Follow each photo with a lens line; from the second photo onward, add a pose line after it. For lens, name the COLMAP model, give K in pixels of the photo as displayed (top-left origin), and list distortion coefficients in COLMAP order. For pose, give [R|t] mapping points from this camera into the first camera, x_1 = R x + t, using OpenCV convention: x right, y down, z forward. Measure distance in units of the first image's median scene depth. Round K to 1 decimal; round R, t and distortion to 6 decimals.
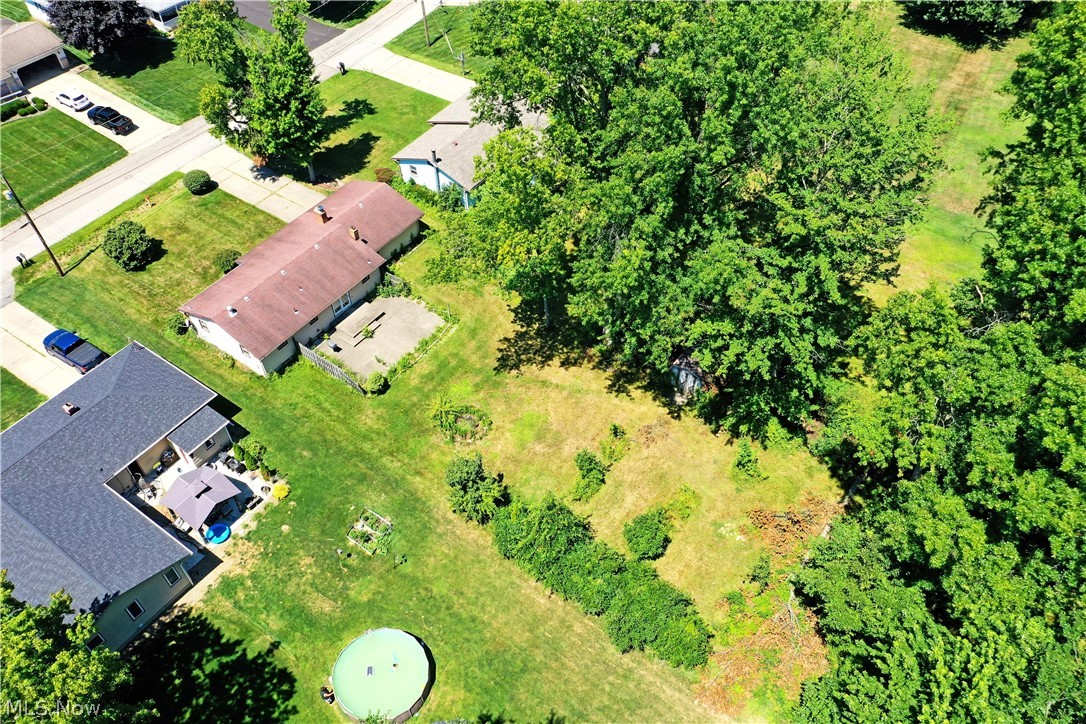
lens RADIAL K [[861.8, 0, 539.4], [0, 861.8, 364.1], [0, 0, 1]] dist [0.026313, 0.003675]
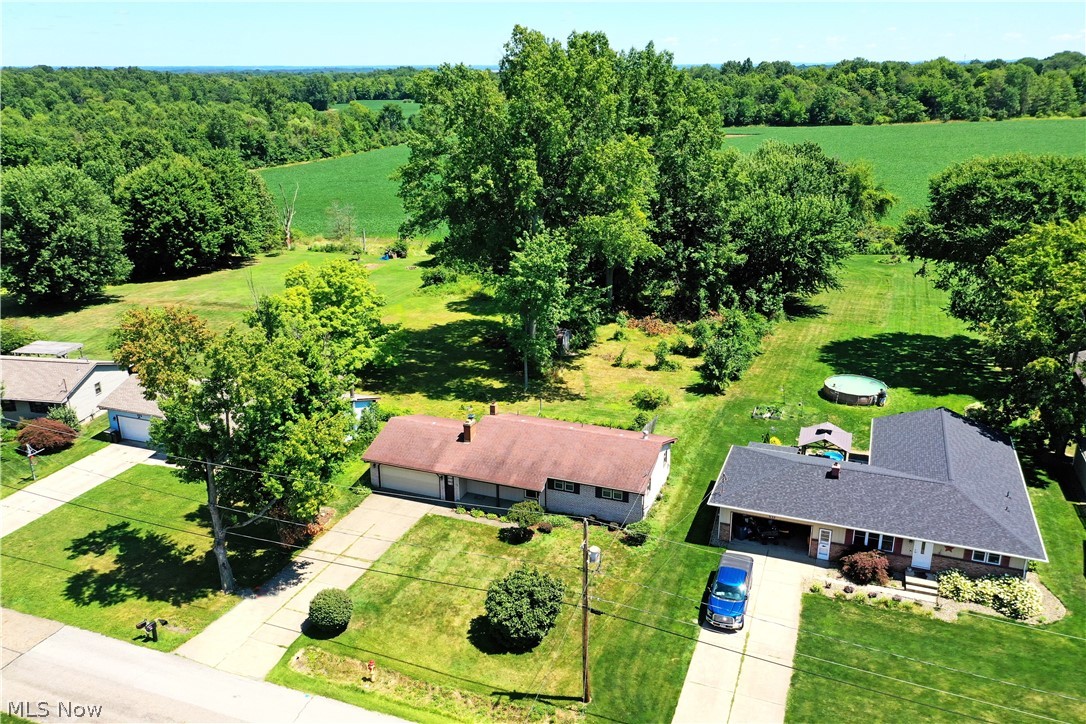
lens RADIAL K [[861.8, 0, 539.4], [0, 861.8, 364.1], [0, 0, 1]] dist [0.026313, 0.003675]
pose [[-0.249346, -0.298908, 0.921130, -1.053439], [0.719010, 0.580039, 0.382856, -0.493748], [-0.648730, 0.757766, 0.070288, 0.863929]]
